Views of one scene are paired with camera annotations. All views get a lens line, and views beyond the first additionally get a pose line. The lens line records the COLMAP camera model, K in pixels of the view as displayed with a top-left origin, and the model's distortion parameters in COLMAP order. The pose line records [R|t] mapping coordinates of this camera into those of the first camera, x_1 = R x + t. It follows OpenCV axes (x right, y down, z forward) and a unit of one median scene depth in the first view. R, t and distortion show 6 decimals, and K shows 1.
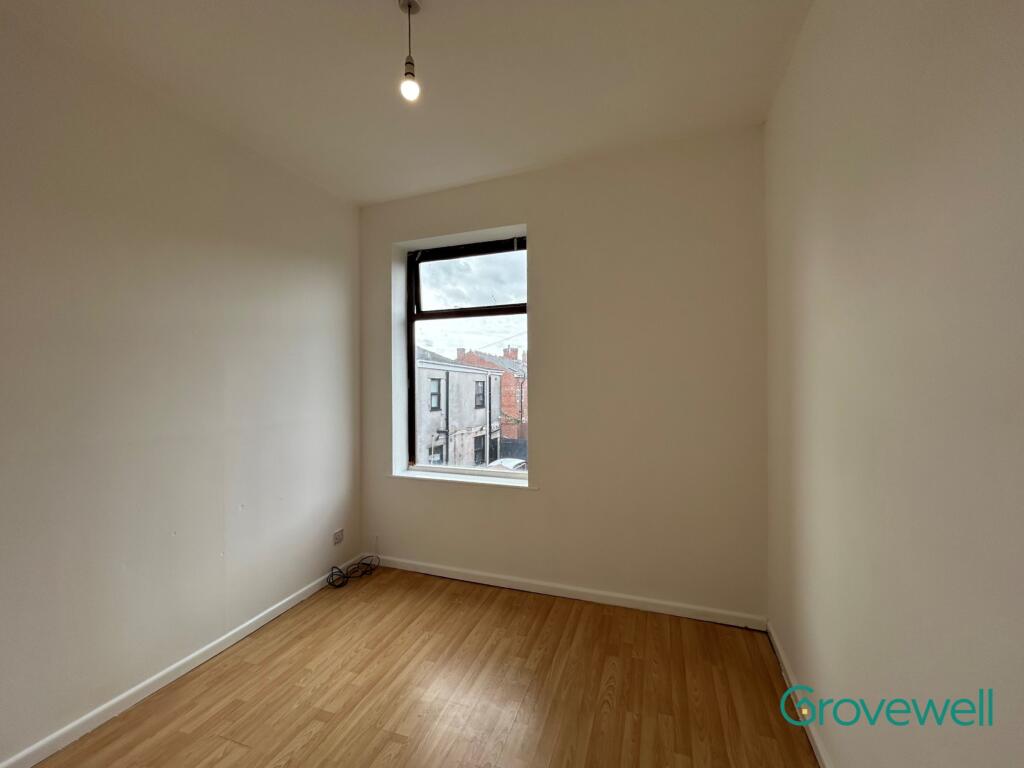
lens RADIAL K [[417.7, 0, 510.7], [0, 417.7, 385.7], [0, 0, 1]] dist [-0.001243, 0.000525]
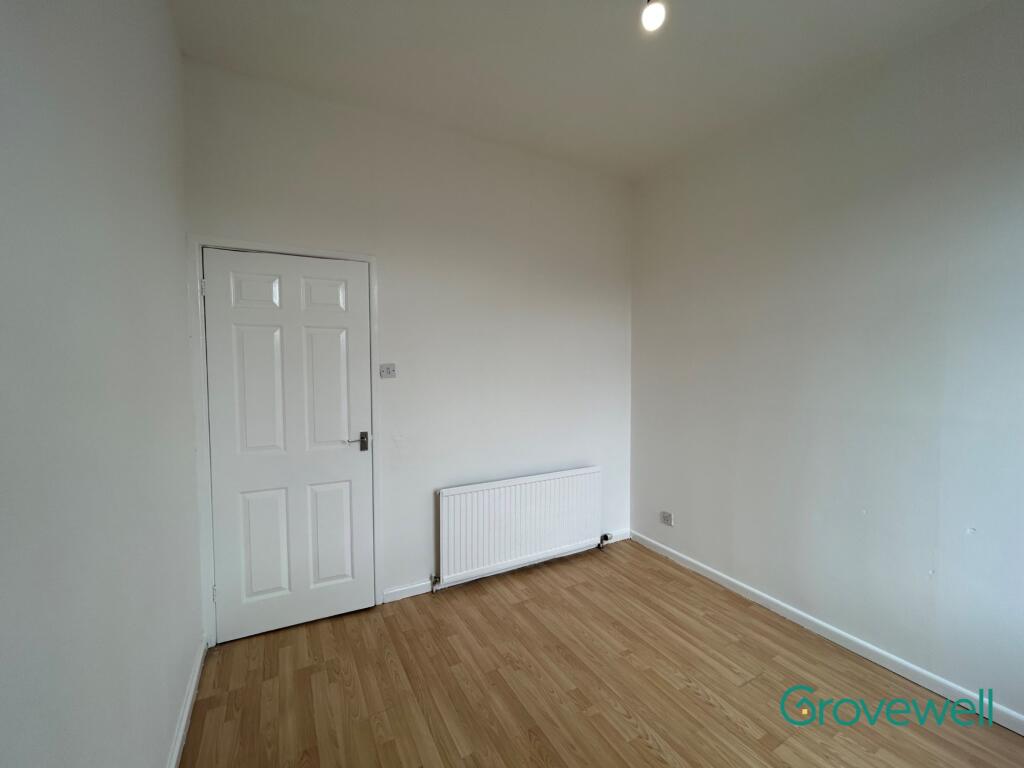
lens RADIAL K [[417.7, 0, 512.2], [0, 417.7, 384.4], [0, 0, 1]] dist [-0.001243, 0.000525]
pose [[-0.665062, 0.045090, -0.745426, 0.549161], [0.006269, 0.998477, 0.054804, -0.004382], [0.746762, 0.031775, -0.664332, 1.200783]]
